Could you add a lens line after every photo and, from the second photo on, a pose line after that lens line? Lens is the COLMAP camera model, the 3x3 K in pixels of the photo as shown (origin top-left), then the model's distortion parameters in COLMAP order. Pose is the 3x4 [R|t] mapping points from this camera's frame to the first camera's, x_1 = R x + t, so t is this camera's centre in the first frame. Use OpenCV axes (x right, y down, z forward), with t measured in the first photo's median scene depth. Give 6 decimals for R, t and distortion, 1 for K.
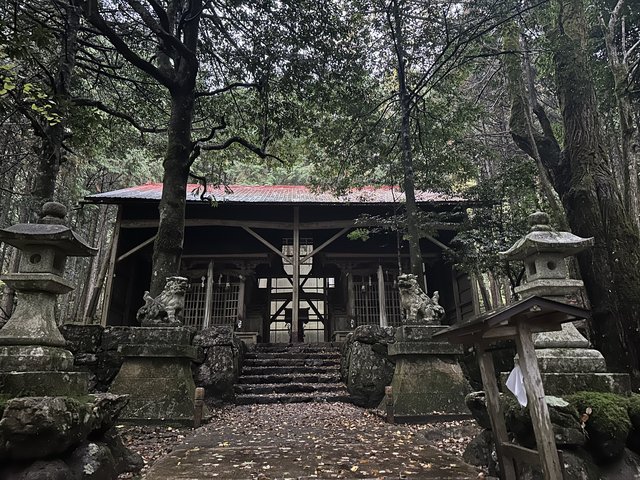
lens RADIAL K [[478.1, 0, 320.0], [0, 478.1, 240.0], [0, 0, 1]] dist [0.175466, -0.218423]
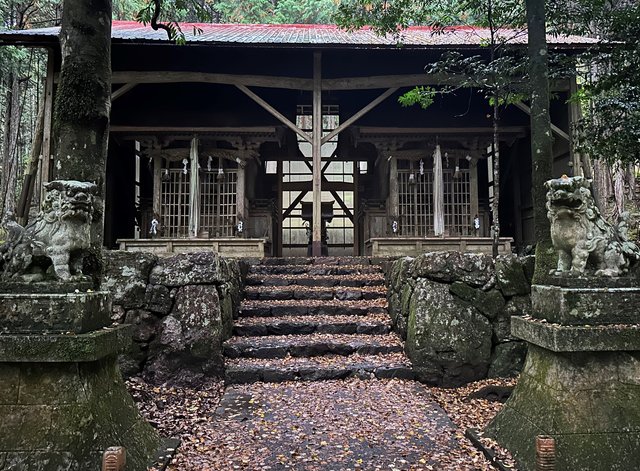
lens RADIAL K [[519.2, 0, 339.4], [0, 519.2, 235.5], [0, 0, 1]] dist [0.137508, -0.207358]
pose [[0.999980, 0.004607, 0.004234, -0.020296], [-0.005468, 0.972320, 0.233589, 0.004127], [-0.003041, -0.233608, 0.972326, 0.236317]]
